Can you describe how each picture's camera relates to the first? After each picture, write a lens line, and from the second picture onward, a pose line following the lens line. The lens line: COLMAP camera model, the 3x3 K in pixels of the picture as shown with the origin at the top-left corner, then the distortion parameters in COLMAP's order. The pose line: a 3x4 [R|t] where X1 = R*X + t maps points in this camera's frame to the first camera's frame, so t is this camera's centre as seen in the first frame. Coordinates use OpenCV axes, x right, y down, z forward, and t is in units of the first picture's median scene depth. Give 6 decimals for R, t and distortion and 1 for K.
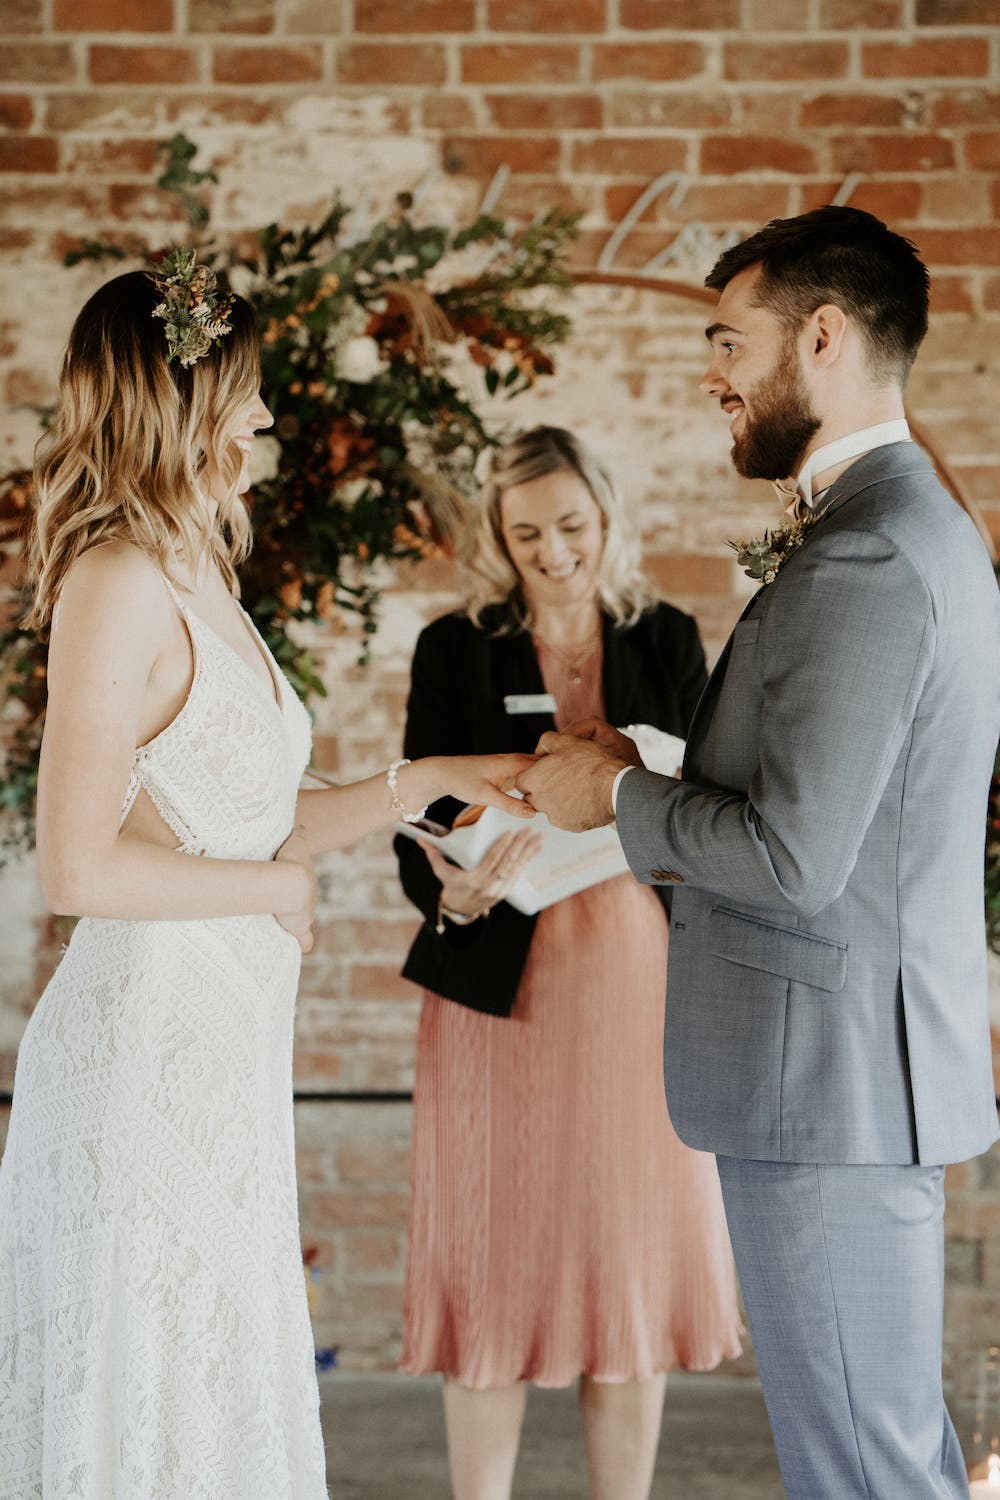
lens RADIAL K [[3919.0, 0, 500.0], [0, 3919.0, 750.0], [0, 0, 1]] dist [0.737564, -4.841331]
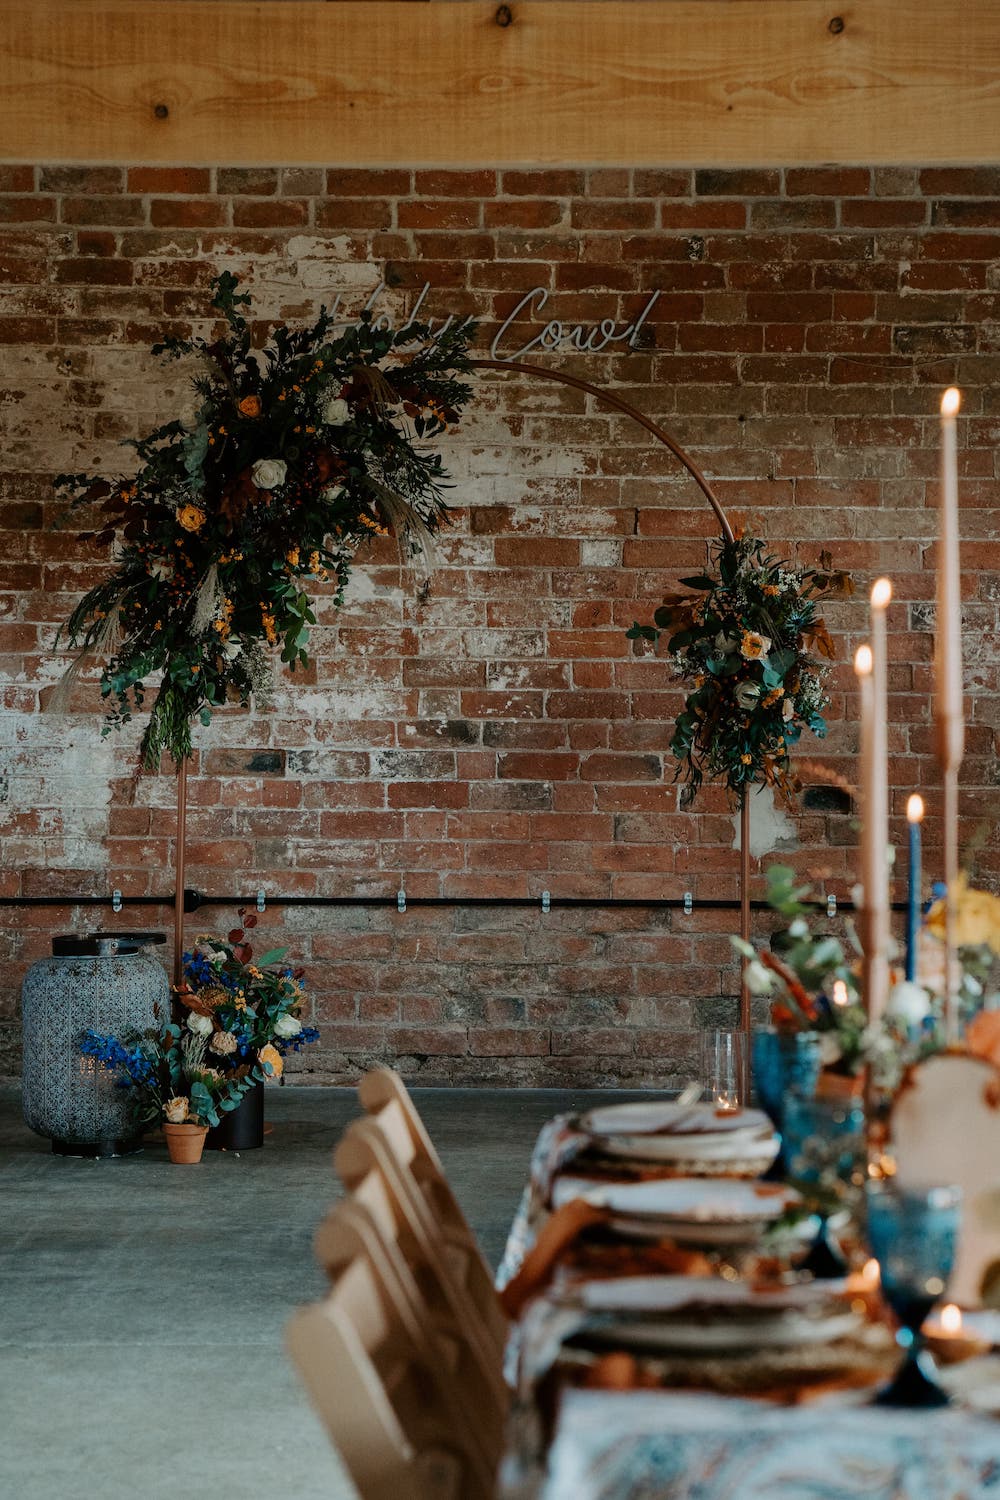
lens RADIAL K [[4516.0, 0, 500.8], [0, 4516.0, 660.9], [0, 0, 1]] dist [0.667054, -1.748031]
pose [[0.999850, 0.005348, 0.016452, 0.001195], [-0.004805, 0.999447, -0.032902, 0.053286], [-0.016619, 0.032818, 0.999323, -0.715478]]
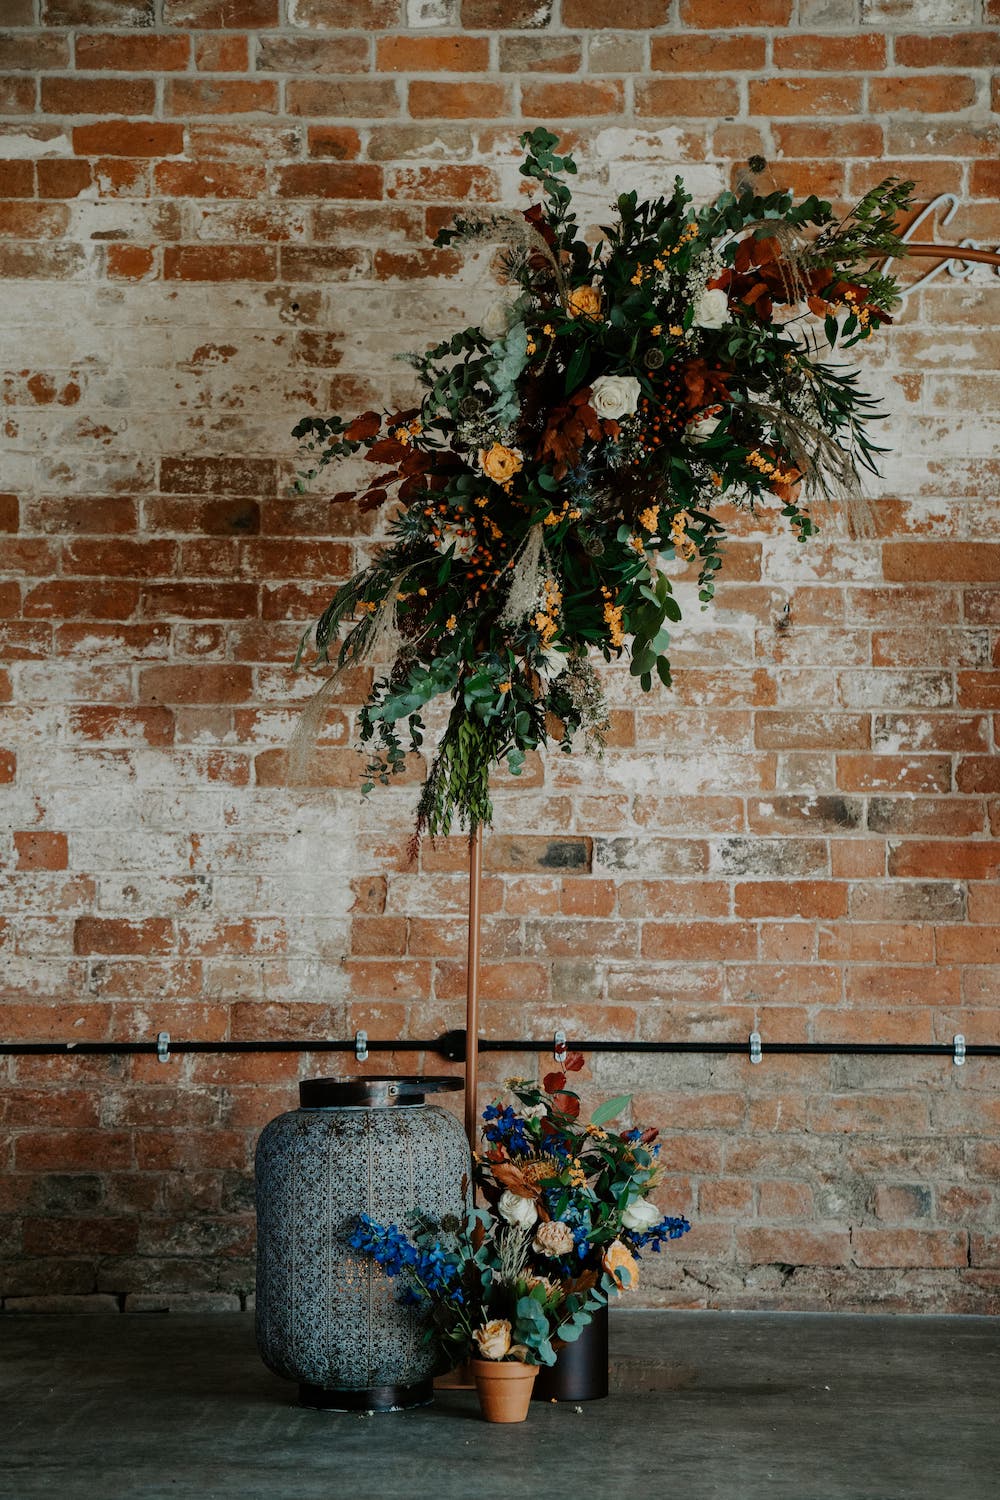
lens RADIAL K [[3919.0, 0, 500.0], [0, 3919.0, 750.0], [0, 0, 1]] dist [0.737564, -4.841331]
pose [[0.999940, 0.003898, 0.010232, -0.088896], [-0.003044, 0.996607, -0.082246, 0.096048], [-0.010518, 0.082210, 0.996560, -0.072186]]
